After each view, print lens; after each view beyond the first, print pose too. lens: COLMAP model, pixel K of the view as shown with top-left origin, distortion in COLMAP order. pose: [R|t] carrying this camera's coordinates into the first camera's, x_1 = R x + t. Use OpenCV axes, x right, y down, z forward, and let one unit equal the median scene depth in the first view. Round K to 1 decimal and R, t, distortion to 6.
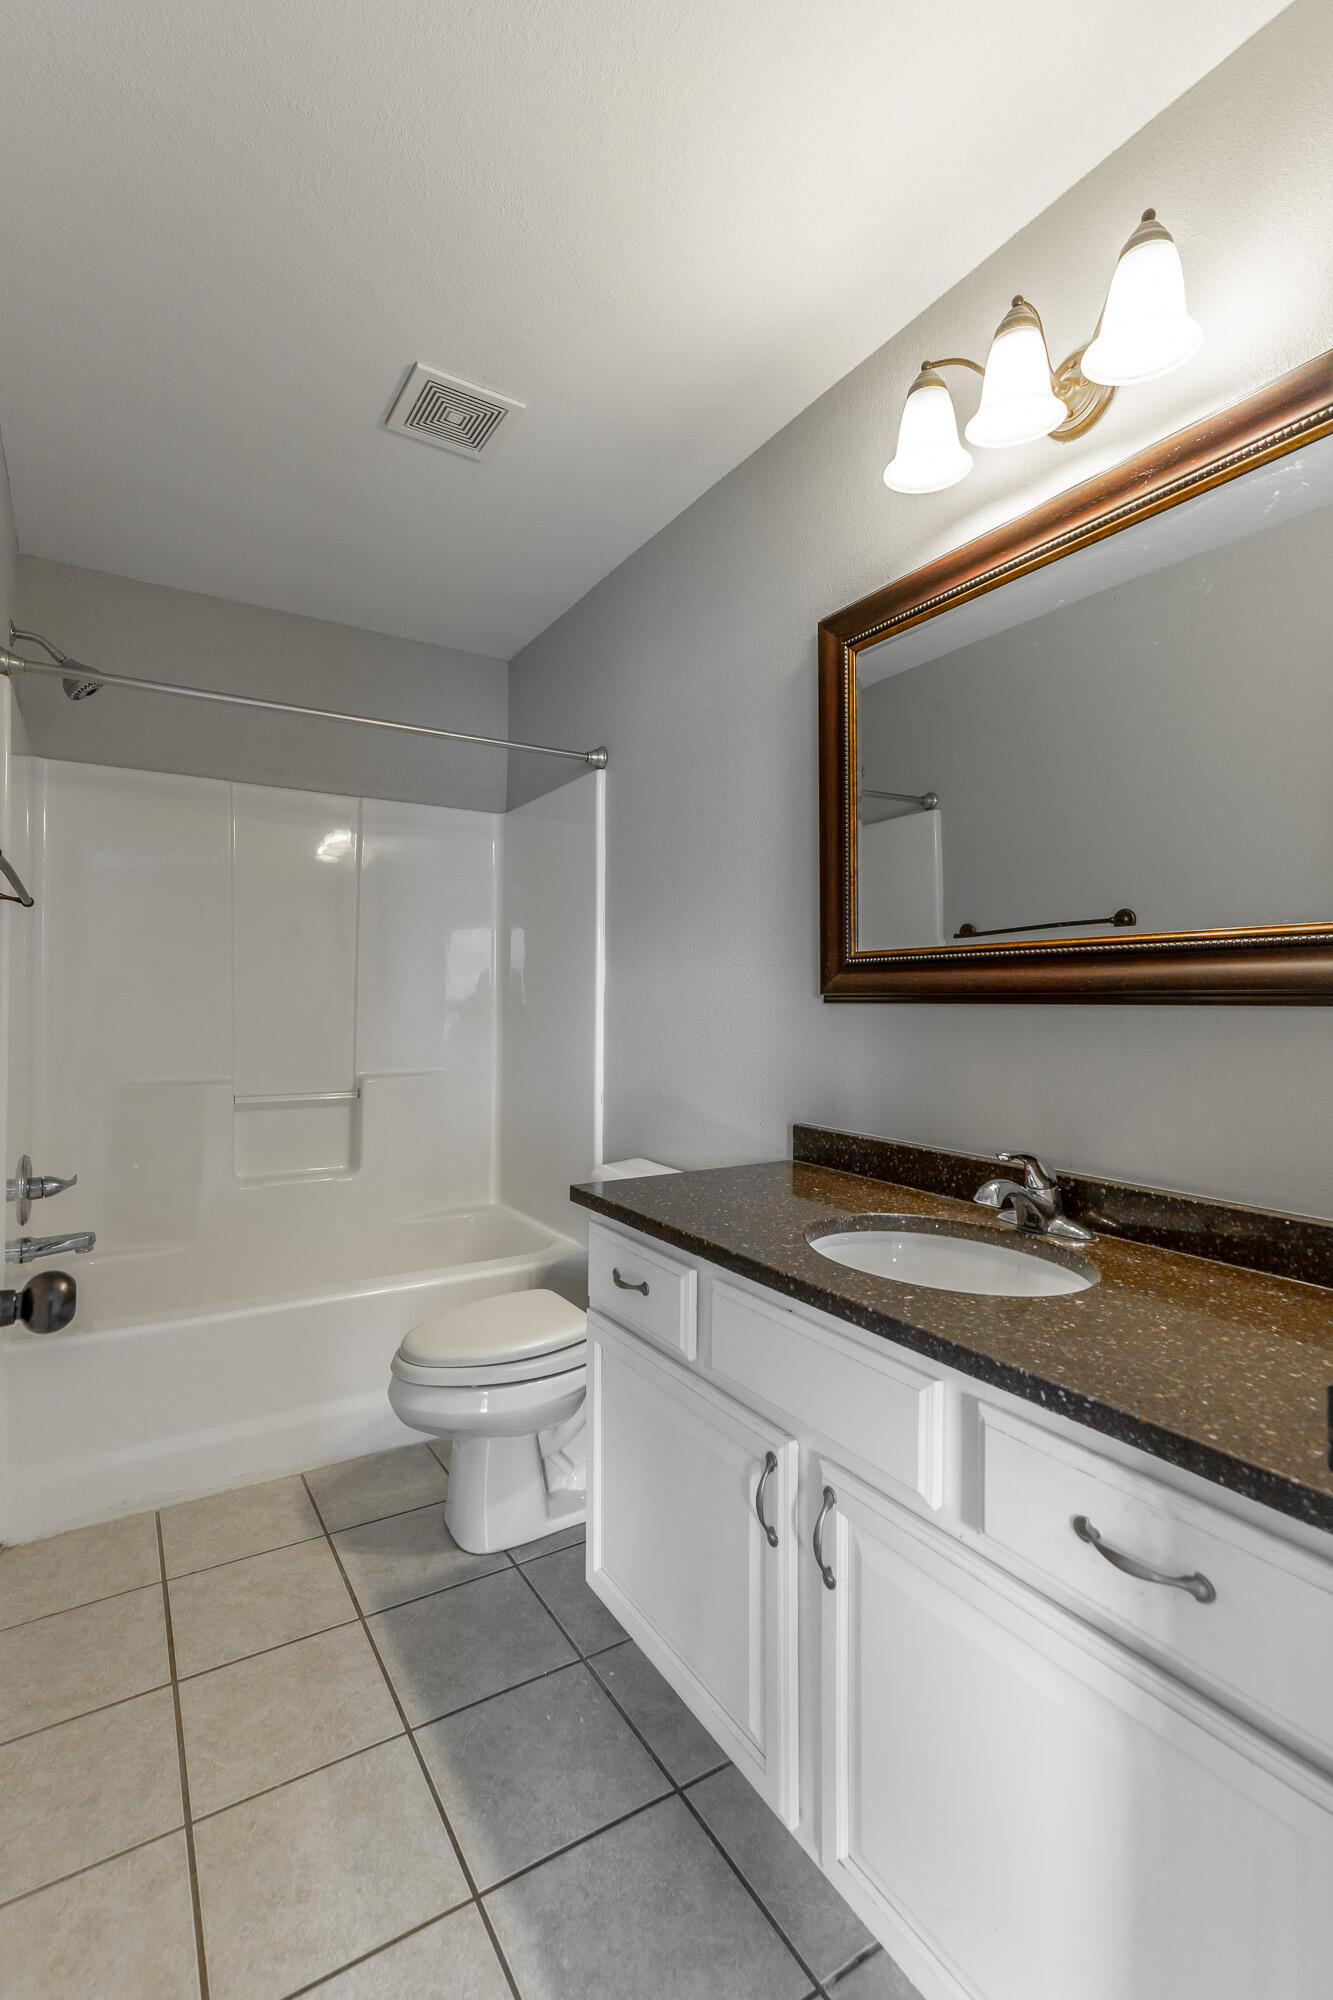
lens RADIAL K [[910.1, 0, 658.7], [0, 910.1, 991.0], [0, 0, 1]] dist [0.005896, -0.000221]
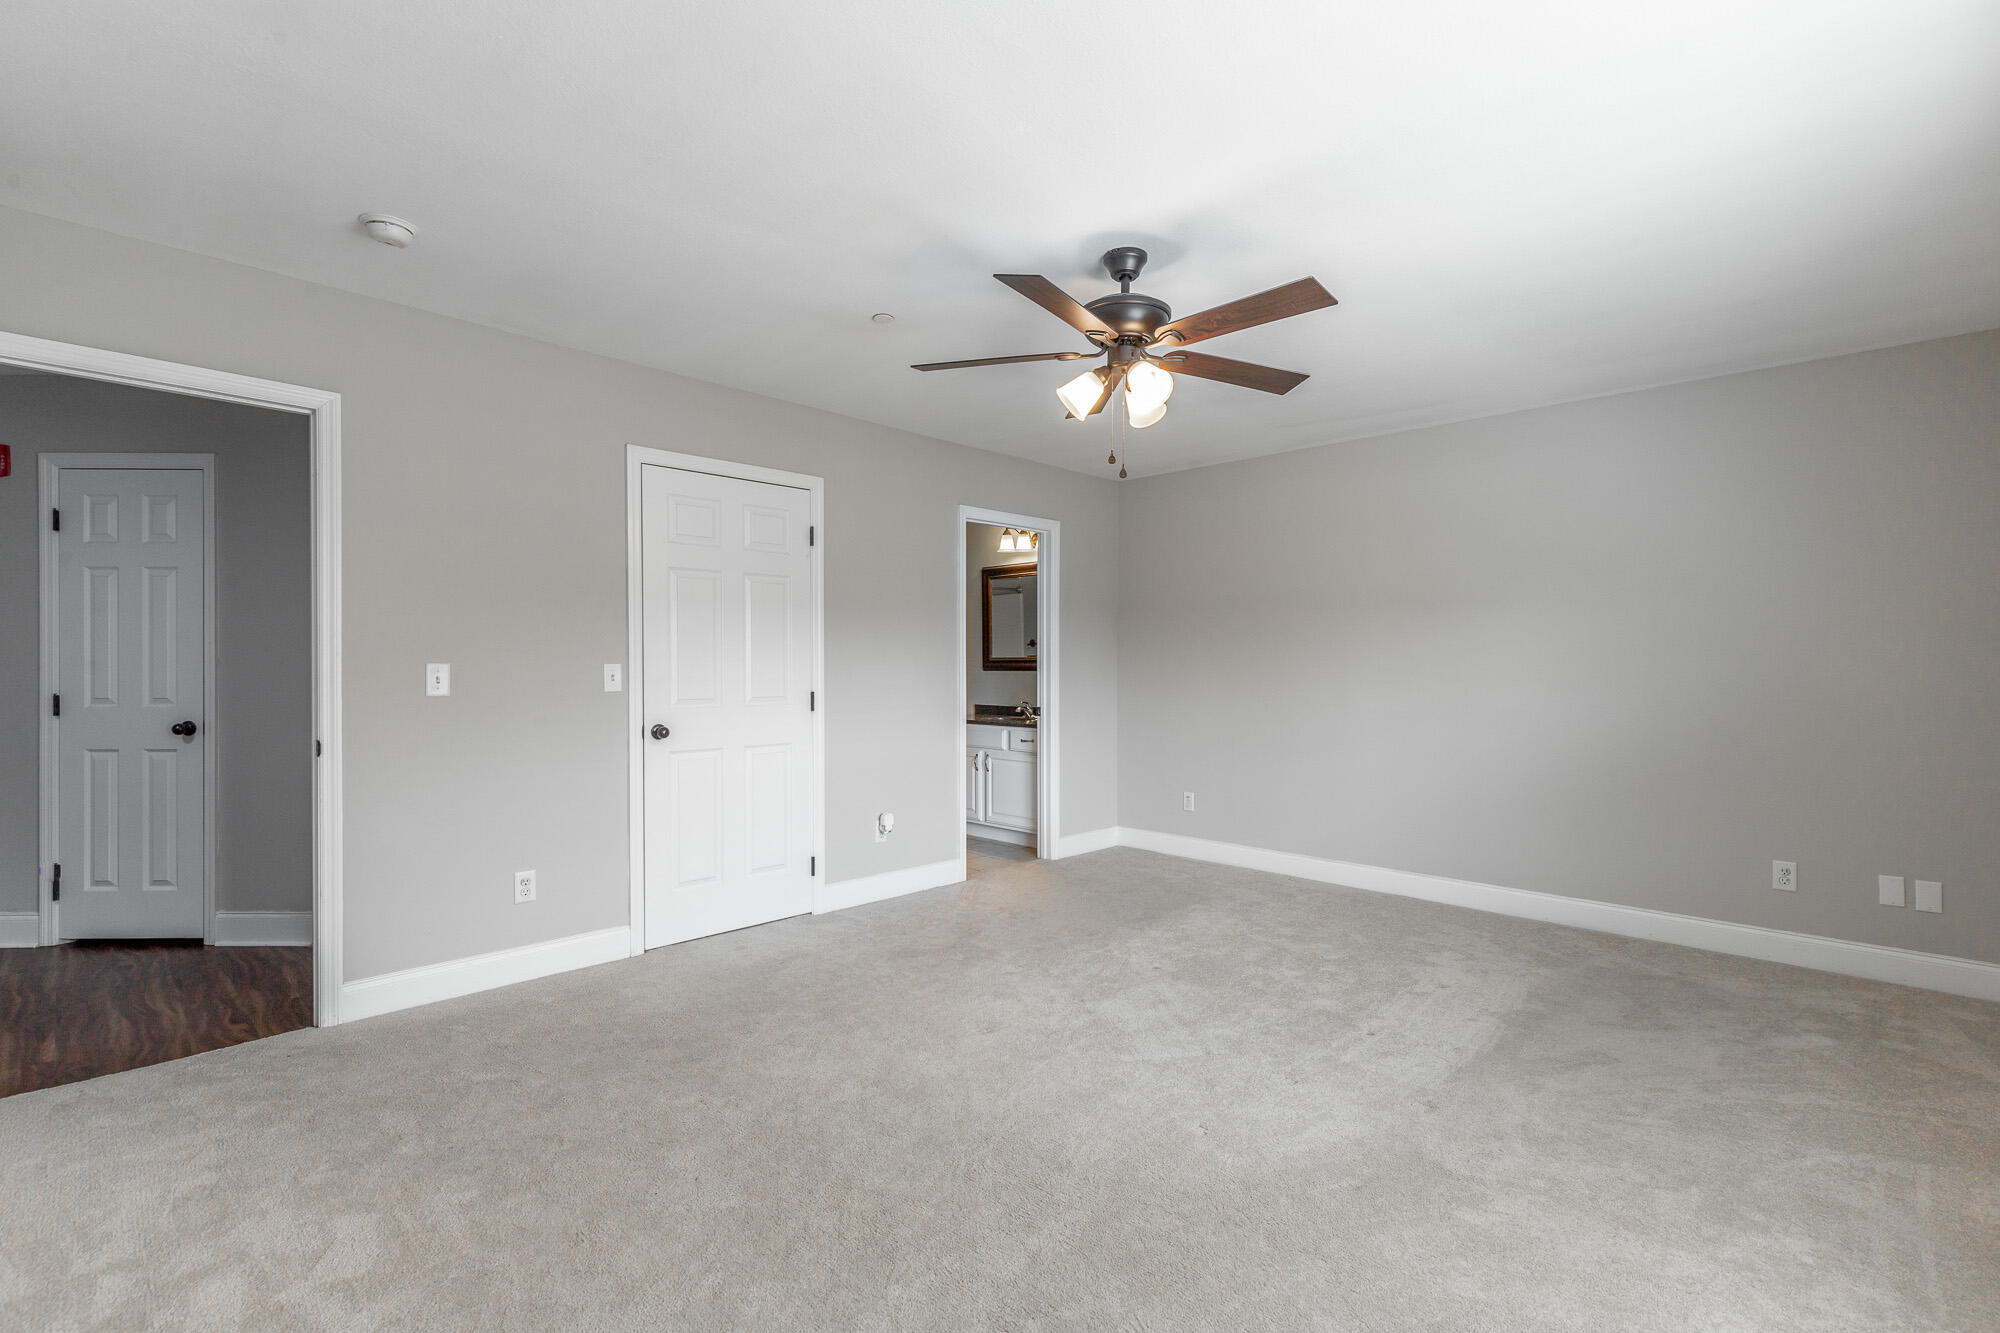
lens RADIAL K [[913.7, 0, 1007.6], [0, 913.7, 670.0], [0, 0, 1]] dist [0.002896, 0.000309]
pose [[0.970040, -0.003683, 0.242919, -0.905282], [-0.000664, 0.999841, 0.017810, -0.079170], [-0.242946, -0.017438, 0.969883, -3.832807]]
